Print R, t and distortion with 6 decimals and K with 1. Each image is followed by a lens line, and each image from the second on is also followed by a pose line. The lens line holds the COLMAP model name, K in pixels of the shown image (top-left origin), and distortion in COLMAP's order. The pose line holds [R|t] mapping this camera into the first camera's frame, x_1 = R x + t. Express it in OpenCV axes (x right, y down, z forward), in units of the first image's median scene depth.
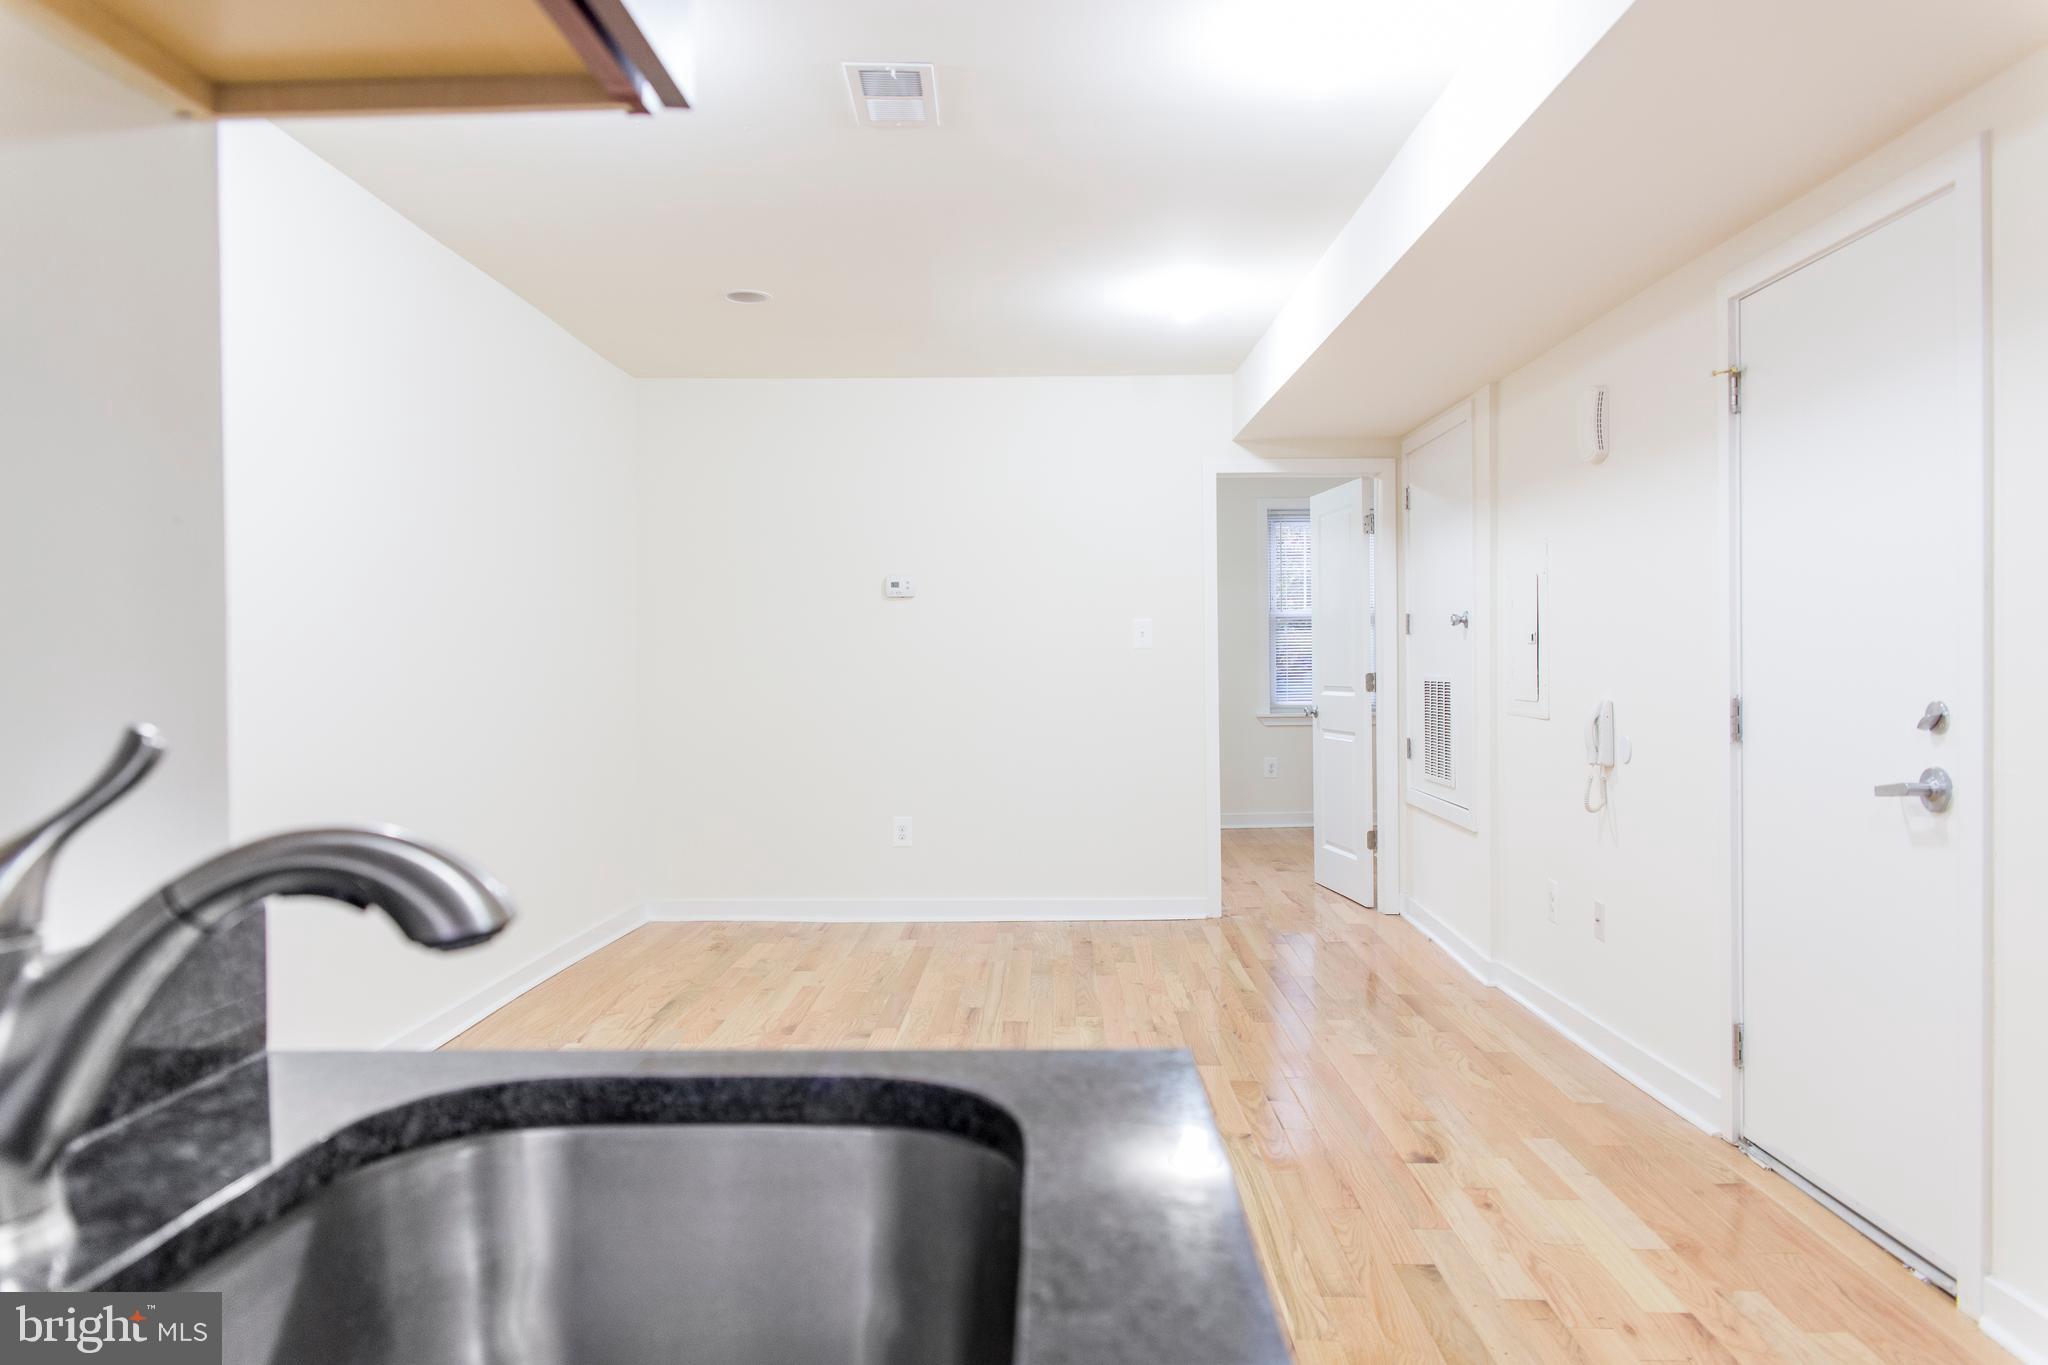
lens RADIAL K [[1370.2, 0, 1024.0], [0, 1370.2, 682.5], [0, 0, 1]] dist [0.000046, -0.001469]
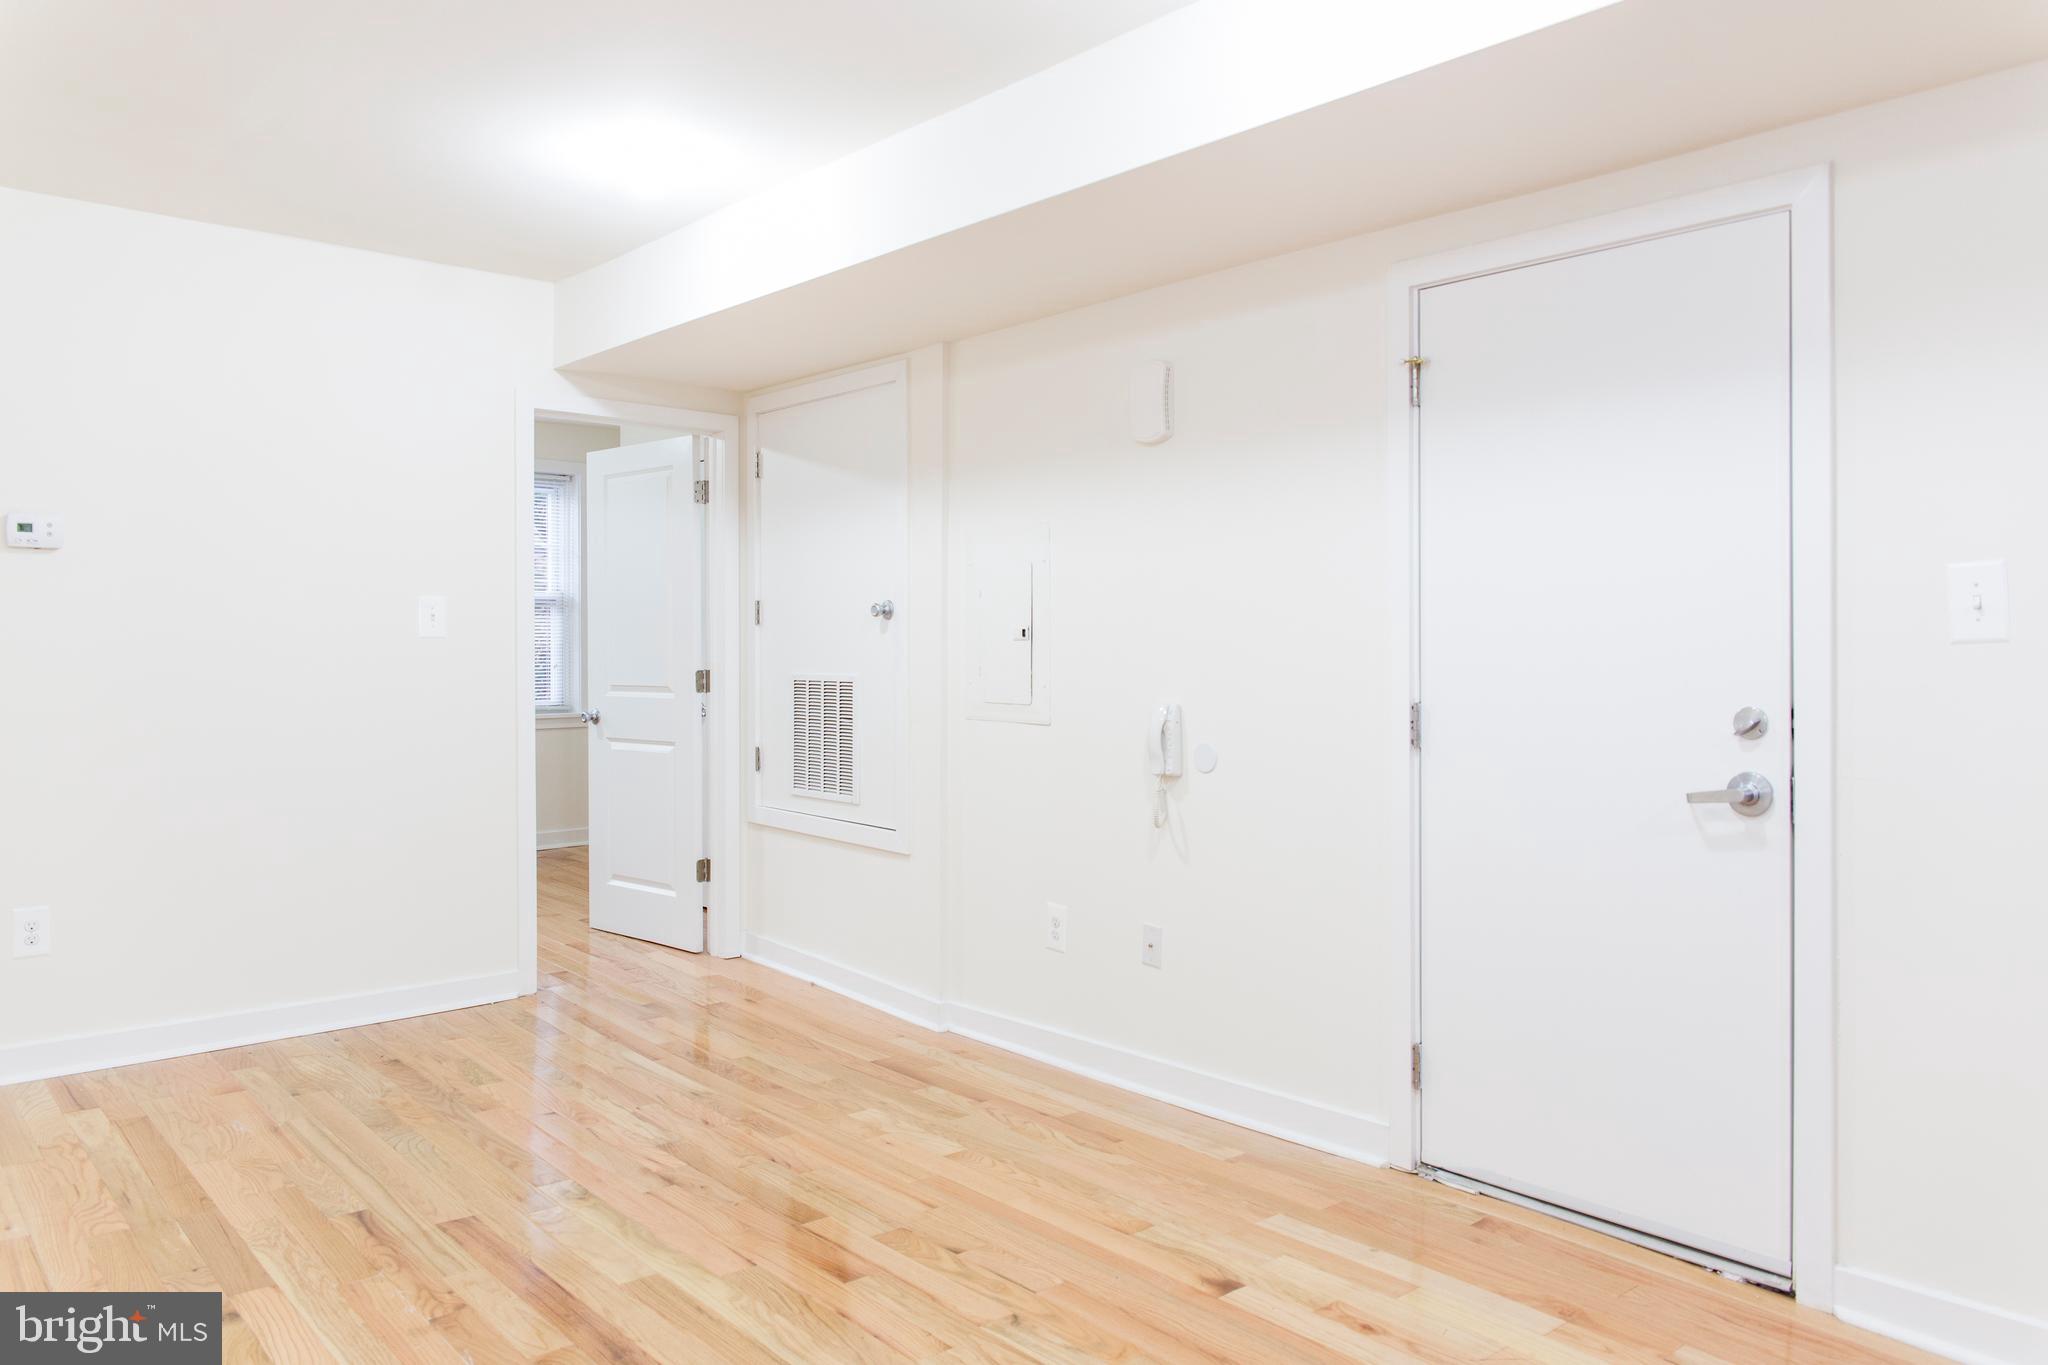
lens RADIAL K [[1414.9, 0, 988.8], [0, 1414.9, 646.7], [0, 0, 1]] dist [0.001009, -0.002270]
pose [[0.746797, 0.008473, 0.664998, -0.292943], [0.002953, 0.999867, -0.016056, -0.010595], [-0.665045, 0.013954, 0.746673, 0.374105]]
